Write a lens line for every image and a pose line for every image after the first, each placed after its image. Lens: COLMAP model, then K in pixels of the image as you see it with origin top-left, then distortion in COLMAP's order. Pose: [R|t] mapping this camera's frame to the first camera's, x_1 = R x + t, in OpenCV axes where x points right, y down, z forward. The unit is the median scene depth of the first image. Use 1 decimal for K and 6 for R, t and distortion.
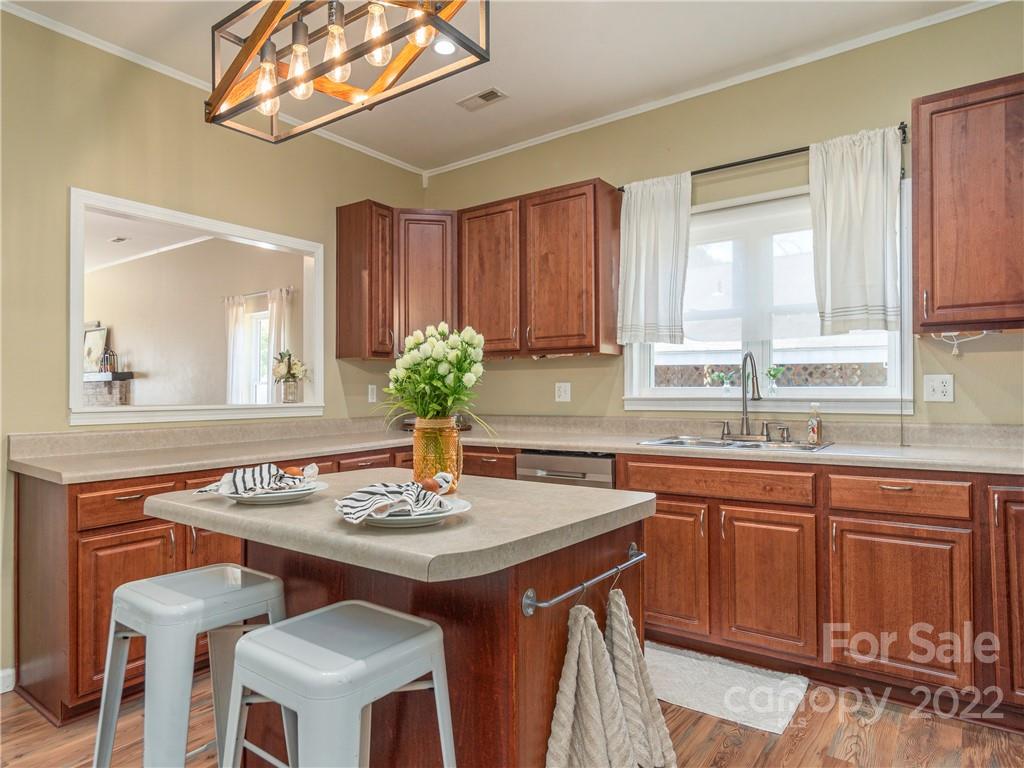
lens RADIAL K [[632.6, 0, 506.4], [0, 632.6, 384.0], [0, 0, 1]] dist [-0.002209, -0.000838]
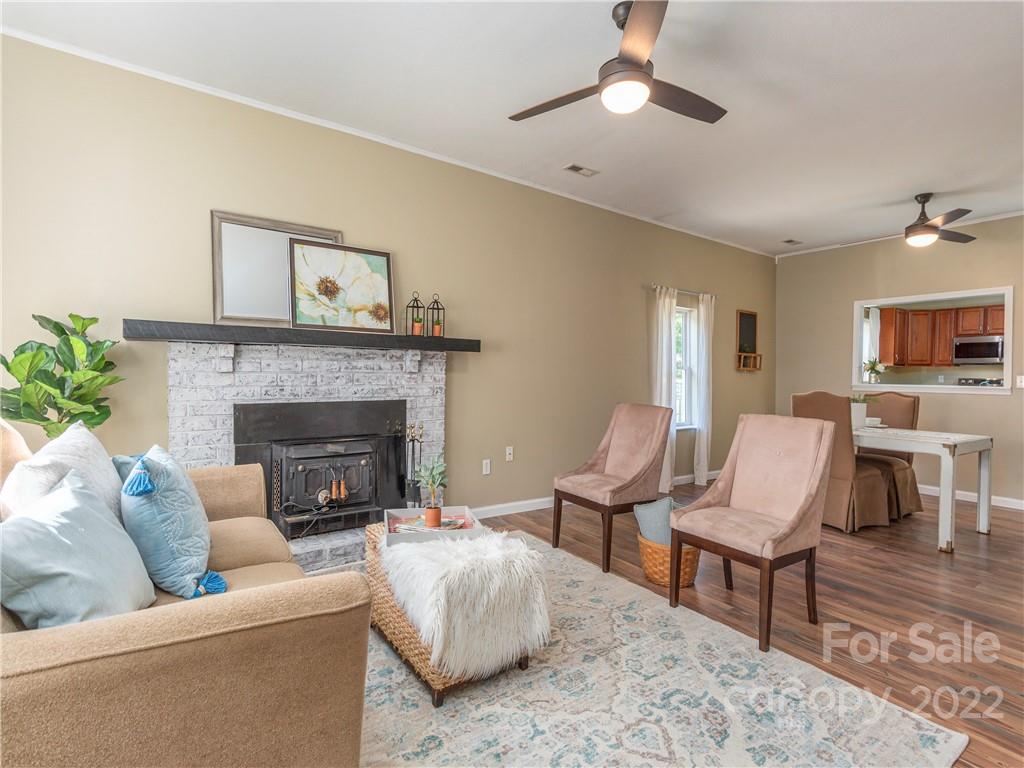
lens RADIAL K [[494.2, 0, 512.0], [0, 494.2, 384.0], [0, 0, 1]] dist [-0.000438, -0.000575]
pose [[0.319693, -0.003681, 0.947514, -2.302250], [-0.023994, 0.999640, 0.011979, 0.042211], [-0.947217, -0.026565, 0.319490, 1.704298]]
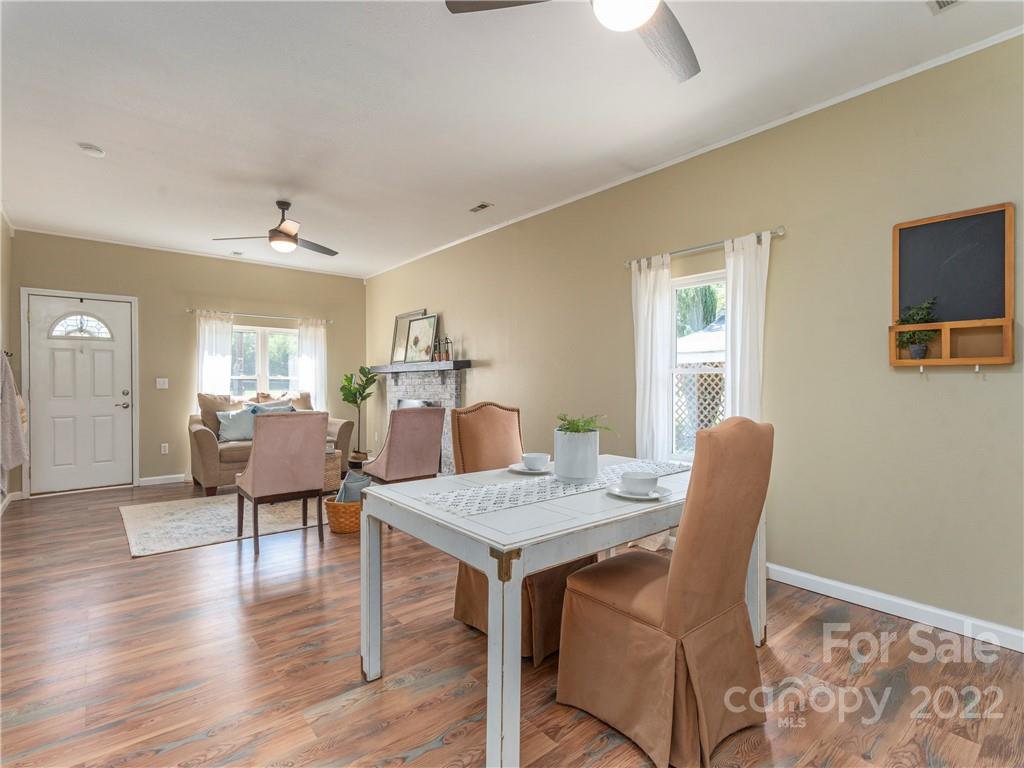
lens RADIAL K [[501.1, 0, 513.6], [0, 501.1, 388.9], [0, 0, 1]] dist [0.001684, 0.000213]
pose [[0.973026, 0.007178, -0.230583, -0.777084], [-0.001869, 0.999728, 0.023236, 0.012040], [0.230688, -0.022178, 0.972775, 0.647805]]
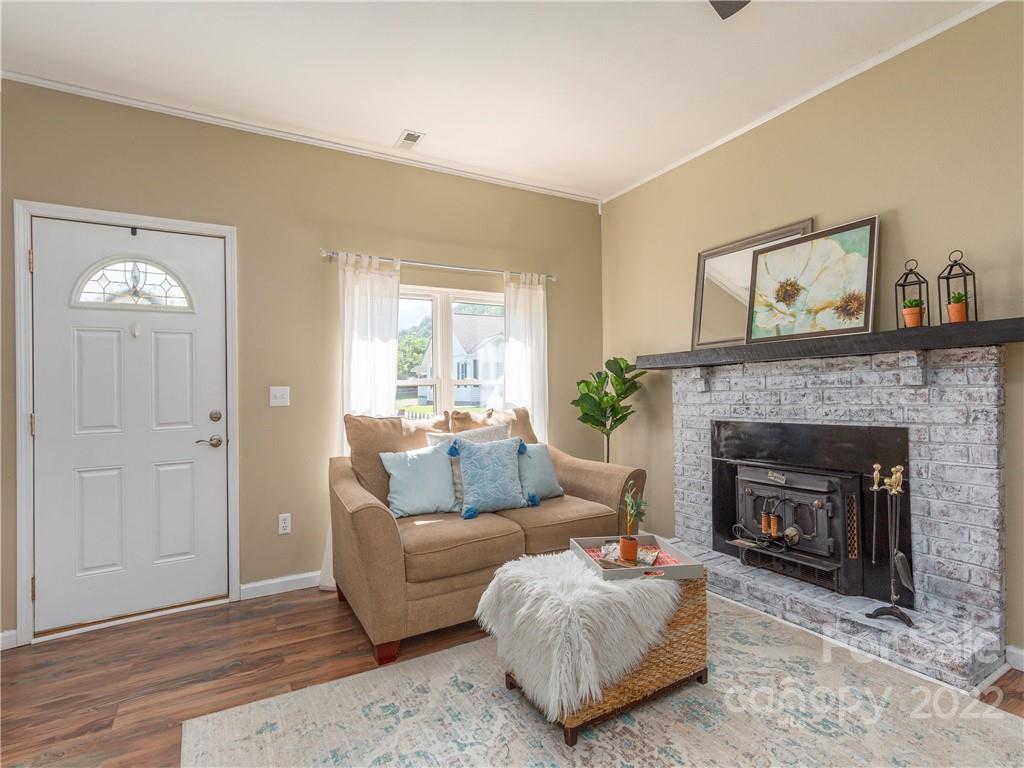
lens RADIAL K [[508.1, 0, 506.1], [0, 508.1, 380.8], [0, 0, 1]] dist [-0.000678, -0.000359]
pose [[0.912967, -0.021333, -0.407476, -1.621589], [0.019848, 0.999772, -0.007873, 0.023566], [0.407551, -0.000900, 0.913182, 1.391900]]
